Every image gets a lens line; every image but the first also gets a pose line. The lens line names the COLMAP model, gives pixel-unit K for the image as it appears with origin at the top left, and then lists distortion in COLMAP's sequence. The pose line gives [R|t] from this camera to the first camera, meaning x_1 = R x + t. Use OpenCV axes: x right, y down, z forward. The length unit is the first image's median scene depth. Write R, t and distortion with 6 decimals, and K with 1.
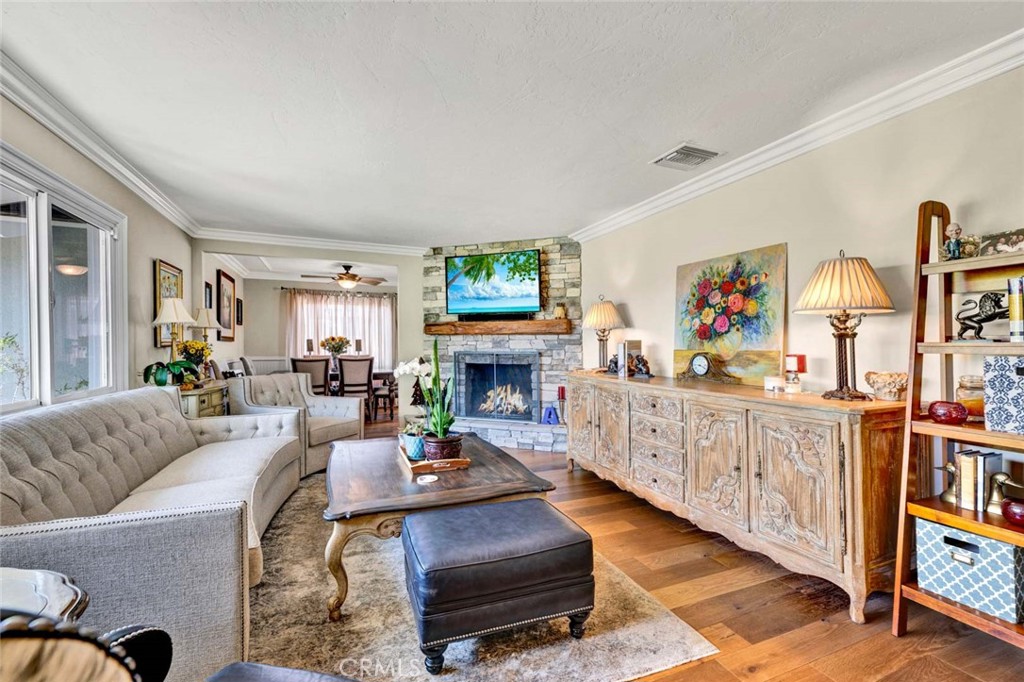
lens RADIAL K [[439.1, 0, 508.9], [0, 439.1, 343.2], [0, 0, 1]] dist [0.000963, 0.000059]
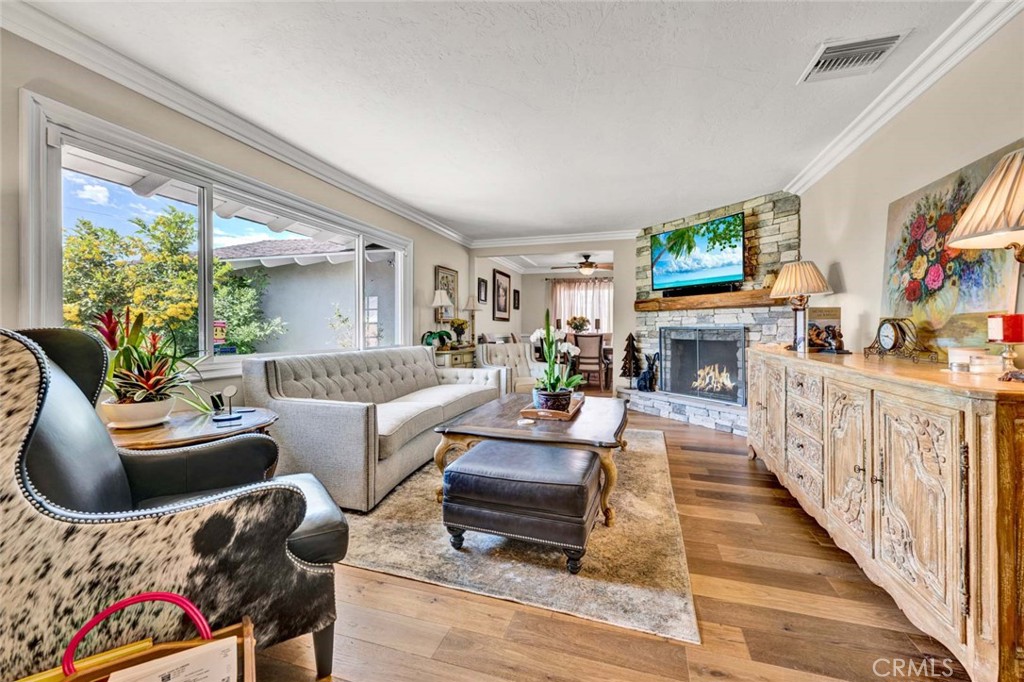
lens RADIAL K [[413.7, 0, 508.8], [0, 413.7, 335.6], [0, 0, 1]] dist [-0.000189, 0.000020]
pose [[0.760668, 0.009777, -0.649067, 0.343554], [0.001444, 0.999859, 0.016754, 0.031483], [0.649139, -0.013681, 0.760547, 0.059189]]
